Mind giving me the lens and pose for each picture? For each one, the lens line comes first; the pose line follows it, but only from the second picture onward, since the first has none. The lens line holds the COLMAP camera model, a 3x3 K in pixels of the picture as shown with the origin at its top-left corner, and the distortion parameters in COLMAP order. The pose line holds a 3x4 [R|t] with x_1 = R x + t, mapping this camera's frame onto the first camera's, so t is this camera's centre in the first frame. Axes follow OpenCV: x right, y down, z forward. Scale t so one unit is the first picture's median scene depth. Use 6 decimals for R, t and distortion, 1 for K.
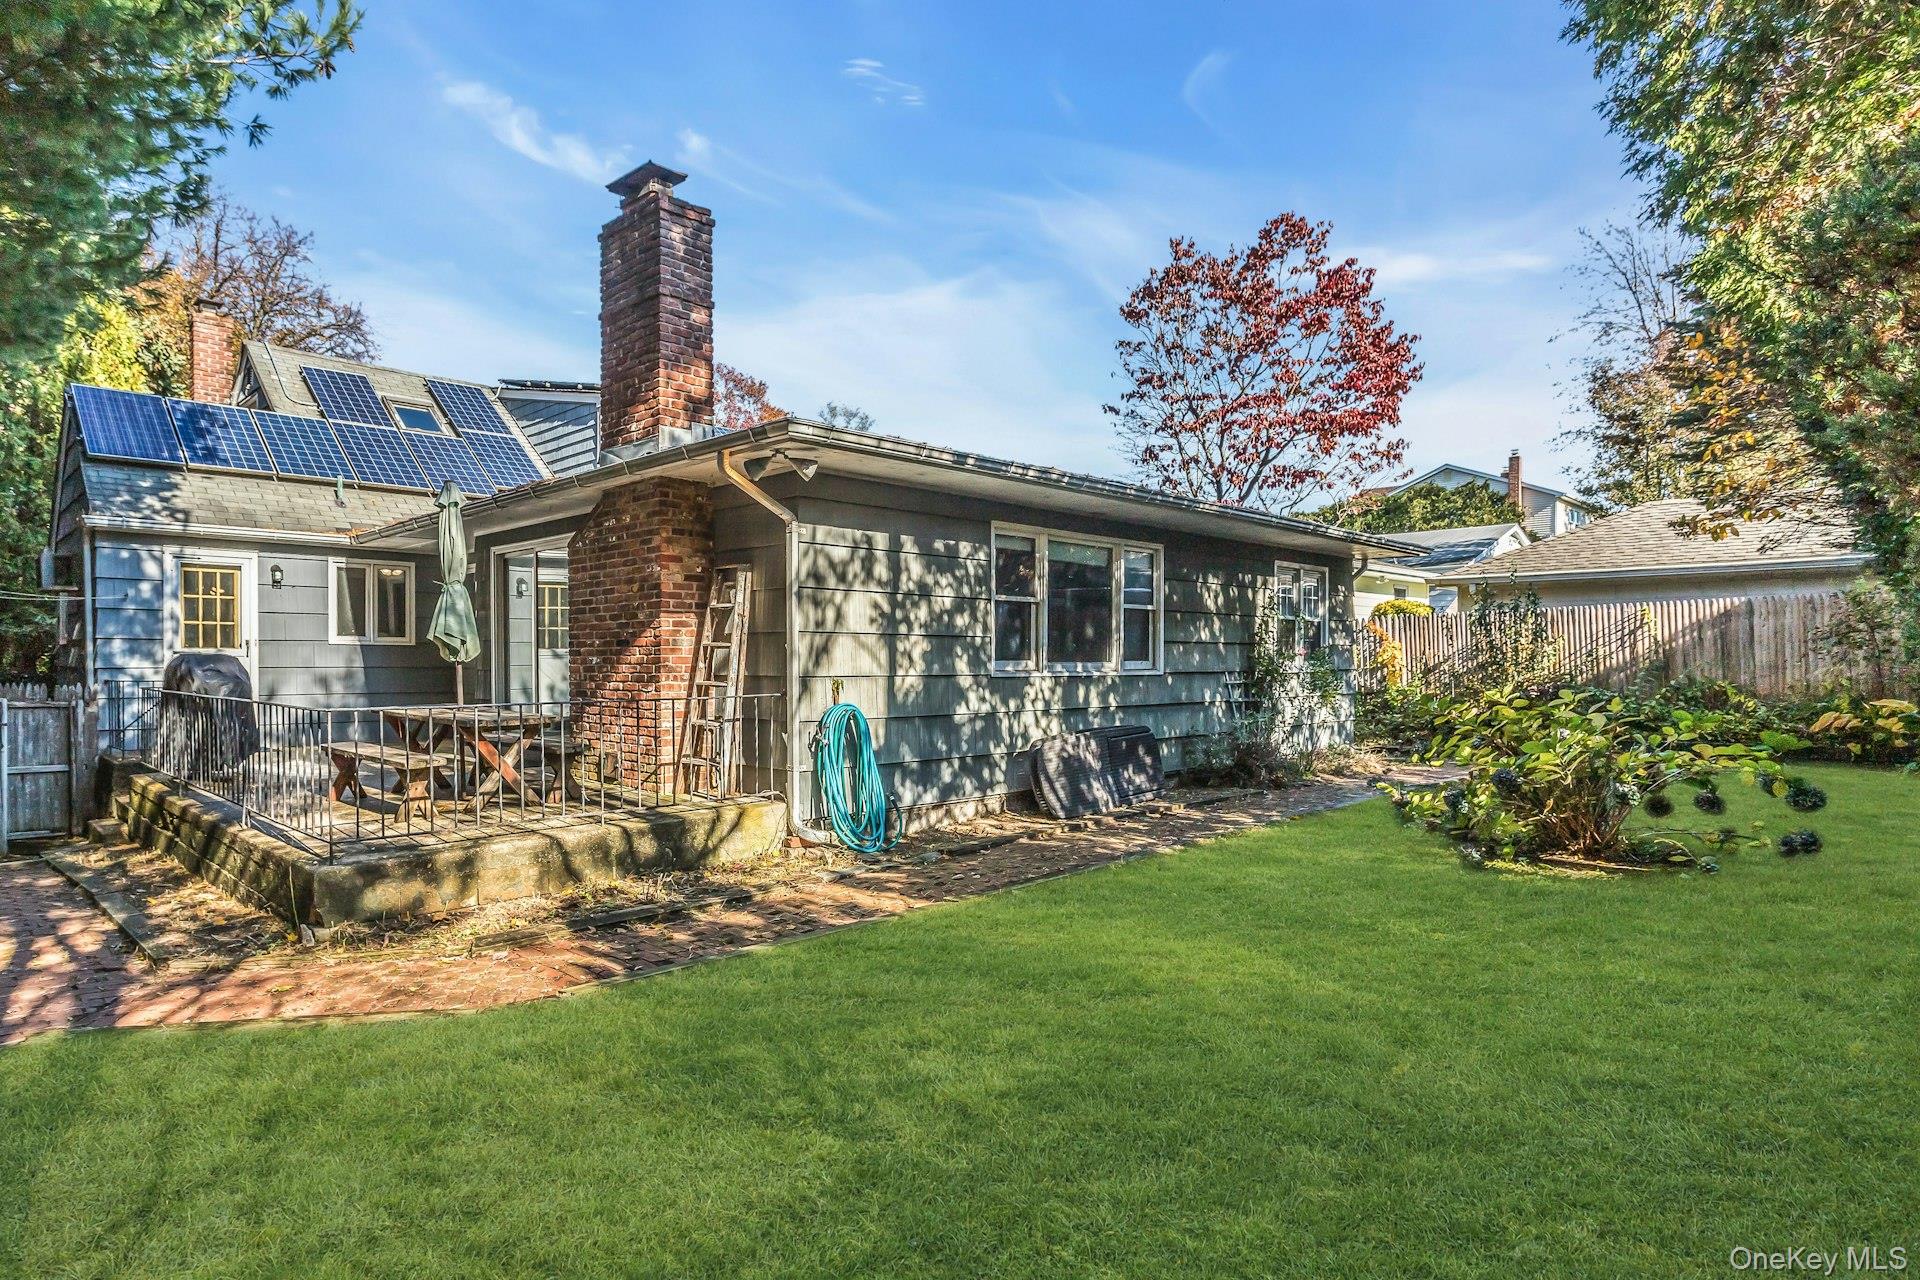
lens RADIAL K [[940.1, 0, 970.1], [0, 940.1, 643.7], [0, 0, 1]] dist [-0.001954, -0.000022]
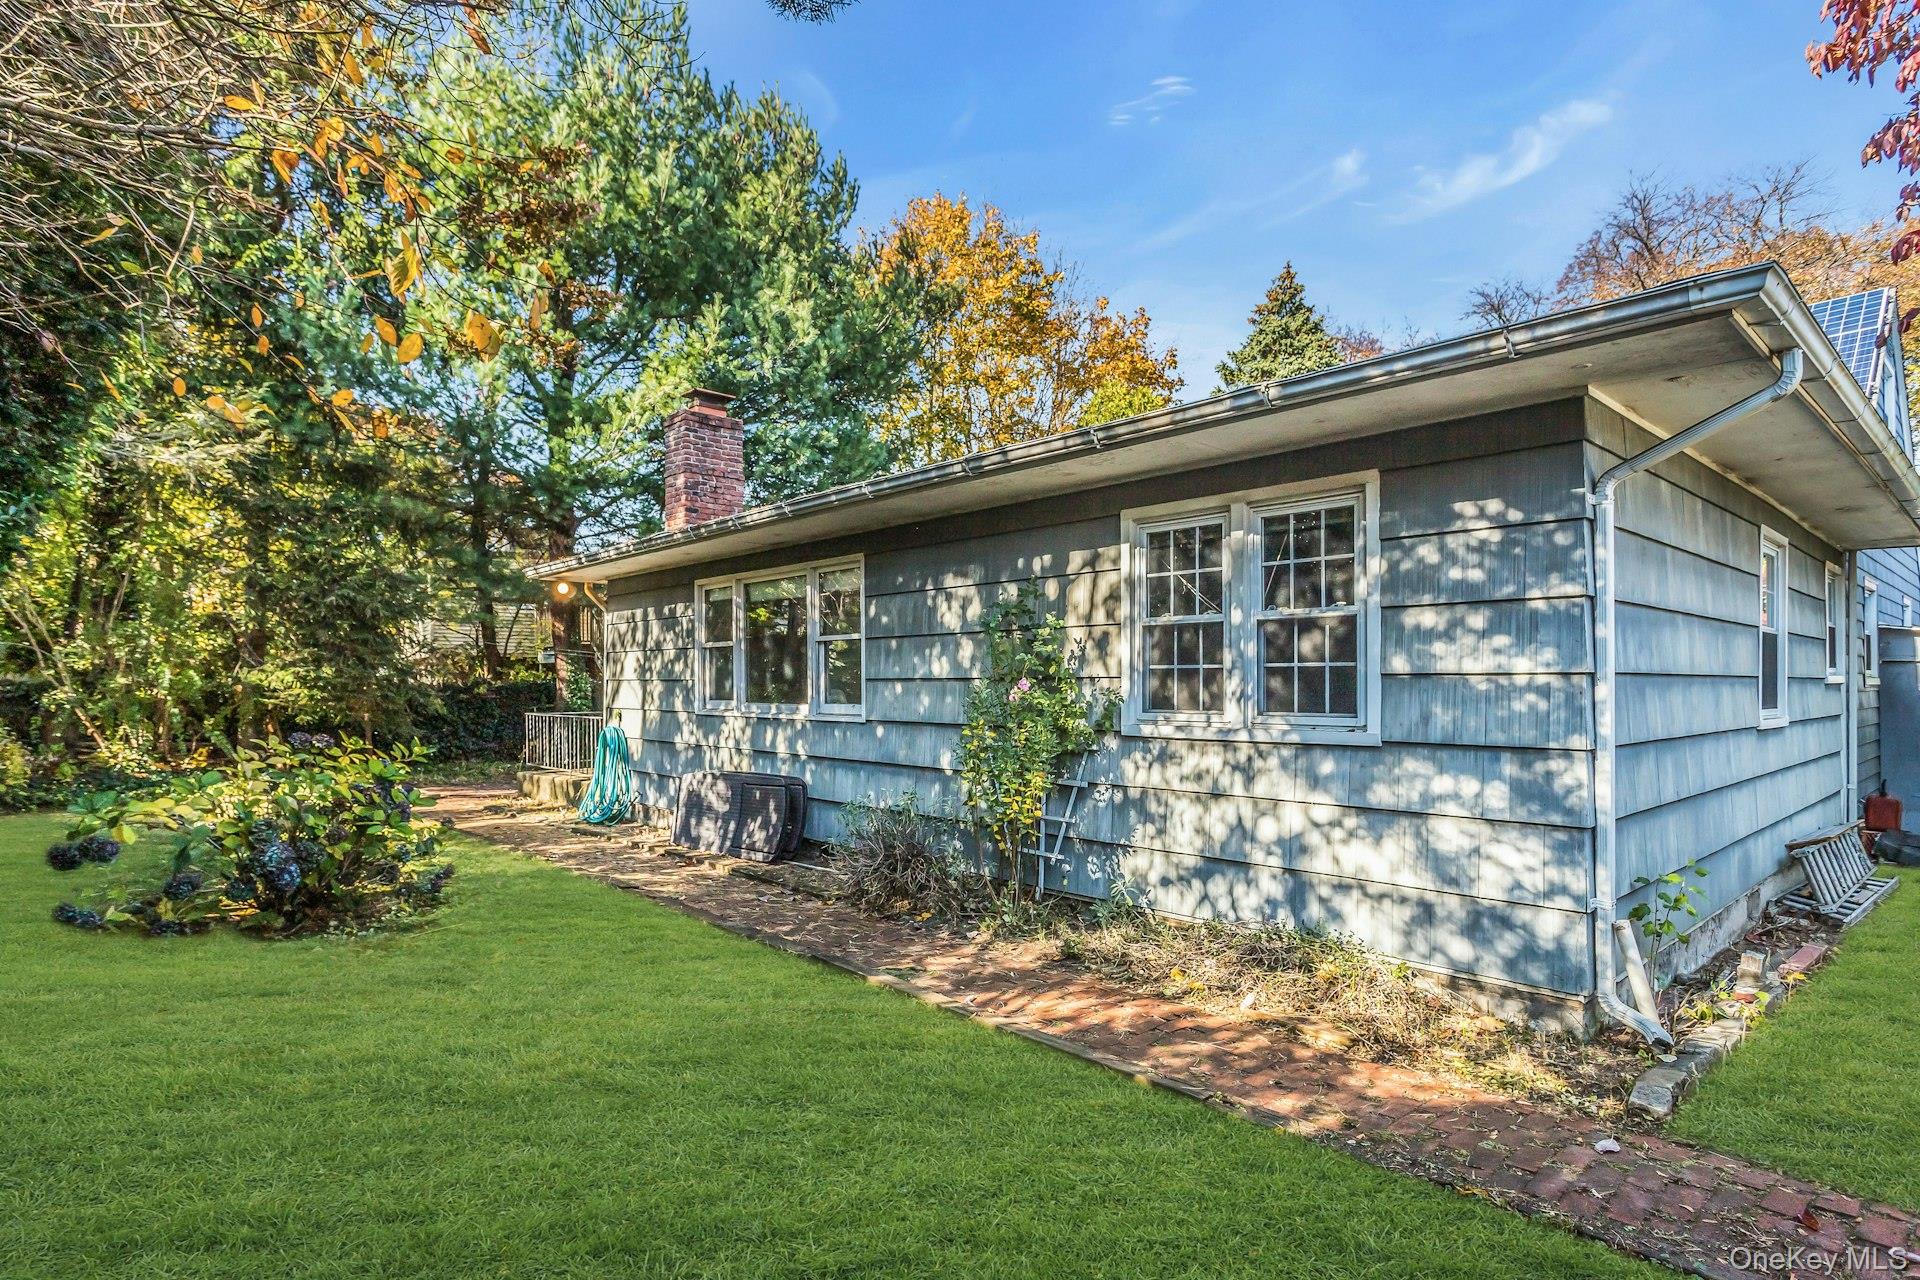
lens RADIAL K [[981.4, 0, 962.3], [0, 981.4, 682.2], [0, 0, 1]] dist [-0.002234, -0.000307]
pose [[-0.014445, -0.017797, -0.999737, 1.168103], [0.000277, 0.999841, -0.017803, 0.016656], [0.999896, -0.000534, -0.014438, 1.271367]]
